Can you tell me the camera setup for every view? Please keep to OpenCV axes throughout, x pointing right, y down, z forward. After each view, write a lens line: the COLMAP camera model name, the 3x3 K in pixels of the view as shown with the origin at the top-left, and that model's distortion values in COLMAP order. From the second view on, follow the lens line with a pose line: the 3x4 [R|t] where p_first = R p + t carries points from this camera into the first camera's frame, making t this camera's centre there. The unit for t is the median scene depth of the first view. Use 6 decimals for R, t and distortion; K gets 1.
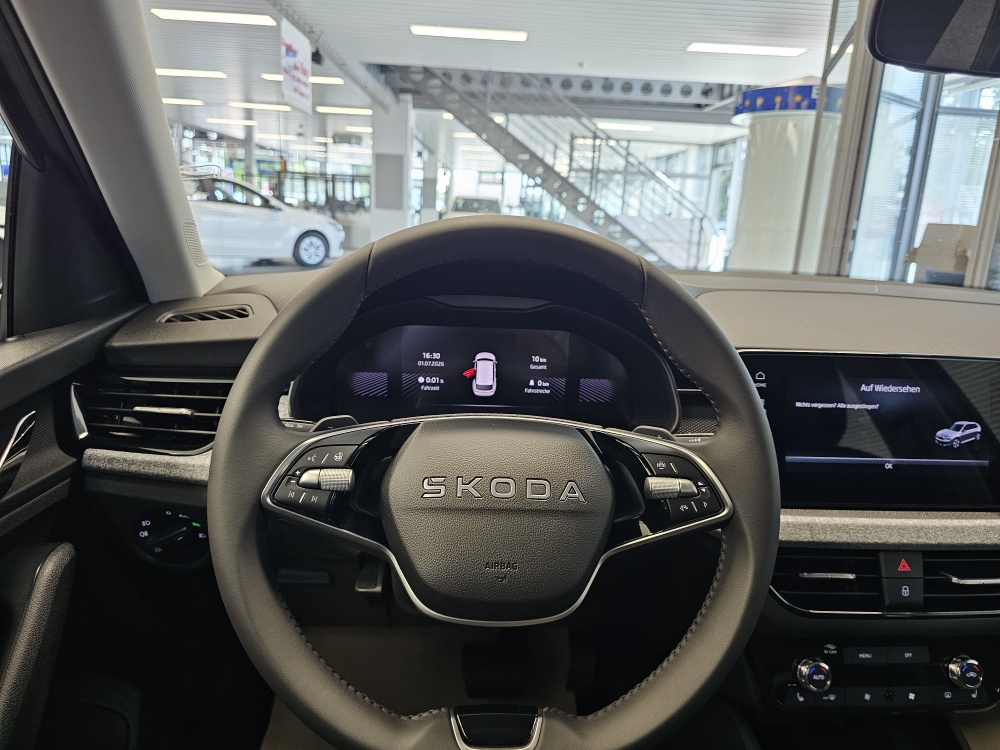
lens RADIAL K [[688.6, 0, 500.1], [0, 688.6, 370.8], [0, 0, 1]] dist [0.044696, -0.052233]
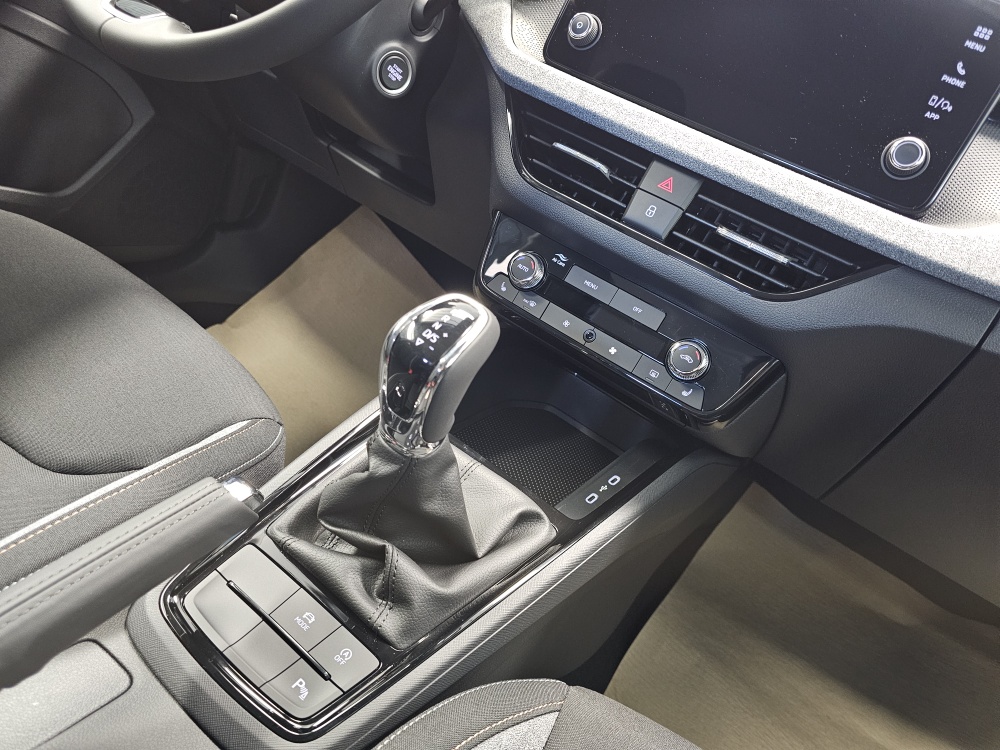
lens RADIAL K [[688.6, 0, 501.4], [0, 688.6, 376.7], [0, 0, 1]] dist [0.044696, -0.052233]
pose [[0.762618, 0.477626, -0.436220, 0.866557], [-0.433430, 0.877910, 0.203499, 0.385653], [0.480158, 0.033879, 0.876527, 0.210814]]
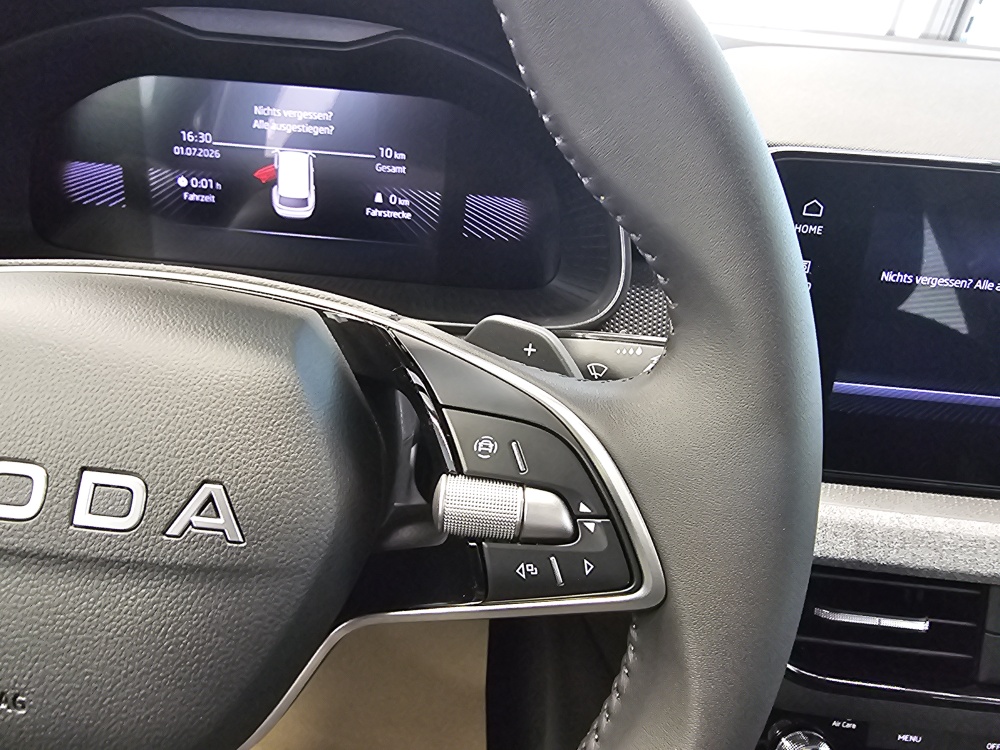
lens RADIAL K [[690.7, 0, 429.7], [0, 690.7, 372.5], [0, 0, 1]] dist [0.011227, -0.008838]
pose [[0.990609, 0.082802, -0.108799, 0.183583], [-0.051103, 0.962317, 0.267085, 0.002221], [0.126814, -0.259017, 0.957512, 0.500992]]
